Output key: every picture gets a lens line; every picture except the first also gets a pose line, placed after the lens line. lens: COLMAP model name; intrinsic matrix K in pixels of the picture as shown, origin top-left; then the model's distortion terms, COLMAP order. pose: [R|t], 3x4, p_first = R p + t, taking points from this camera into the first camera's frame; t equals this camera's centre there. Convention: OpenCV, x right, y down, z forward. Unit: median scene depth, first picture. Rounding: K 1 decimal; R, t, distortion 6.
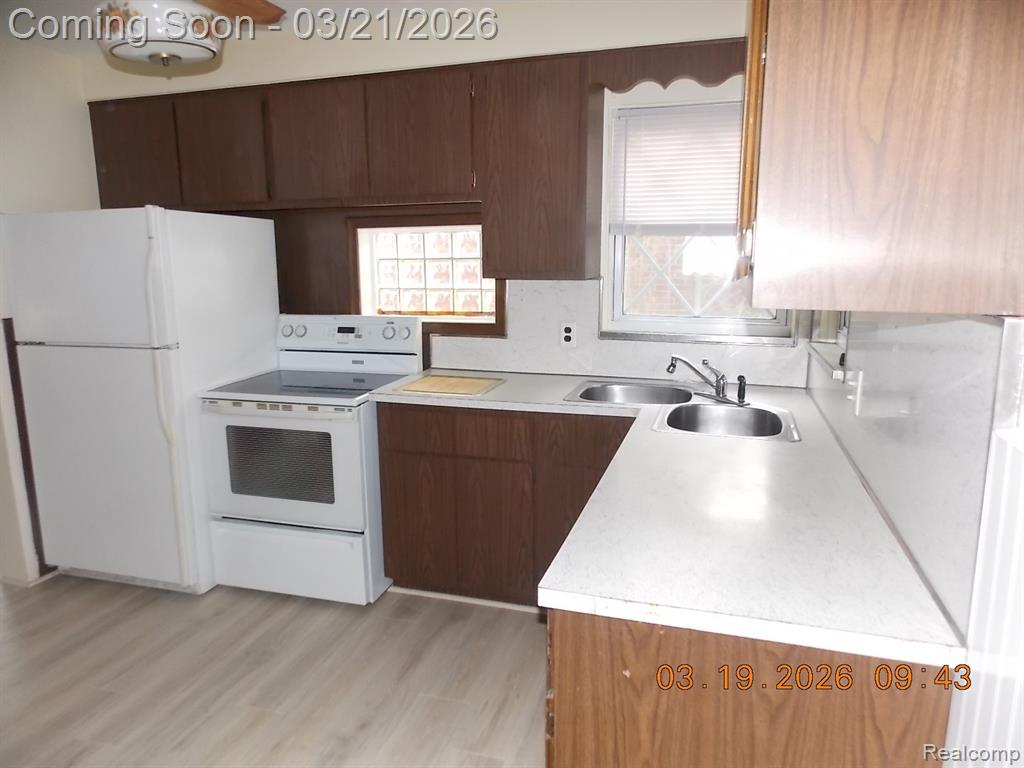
lens RADIAL K [[682.7, 0, 510.0], [0, 682.7, 383.0], [0, 0, 1]] dist [0.007522, -0.012328]
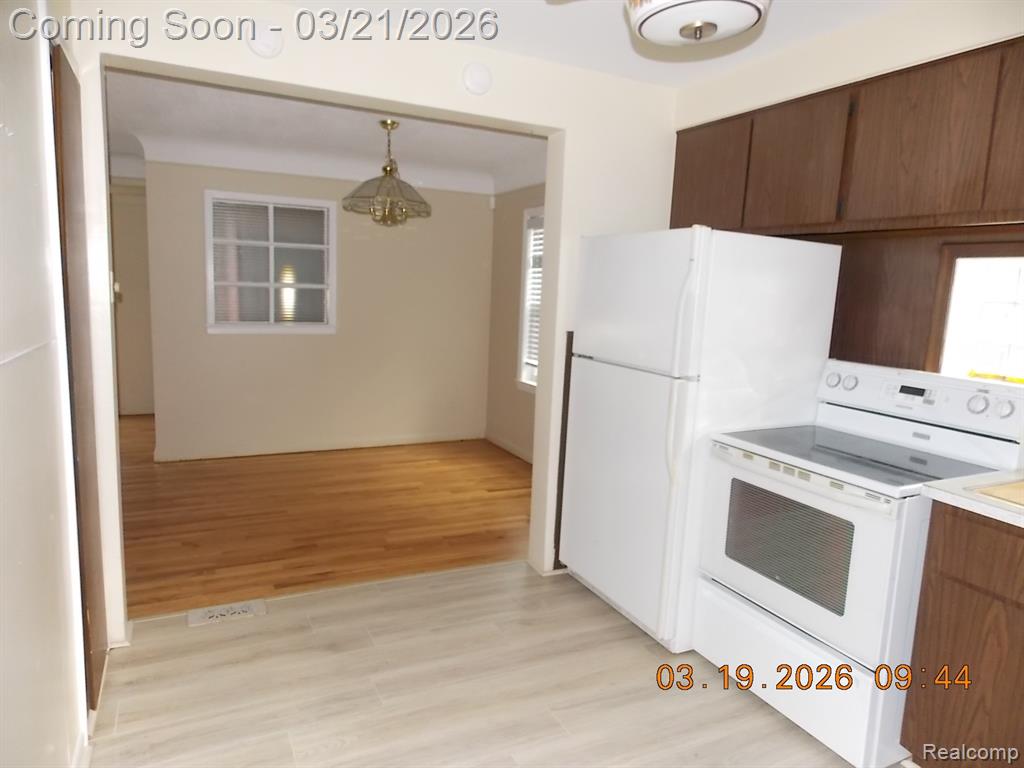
lens RADIAL K [[682.7, 0, 508.7], [0, 682.7, 374.4], [0, 0, 1]] dist [0.007522, -0.012328]
pose [[0.685806, 0.142237, -0.713750, -0.011475], [-0.191255, 0.981469, 0.011822, -0.020614], [0.702205, 0.128401, 0.700301, 0.172518]]
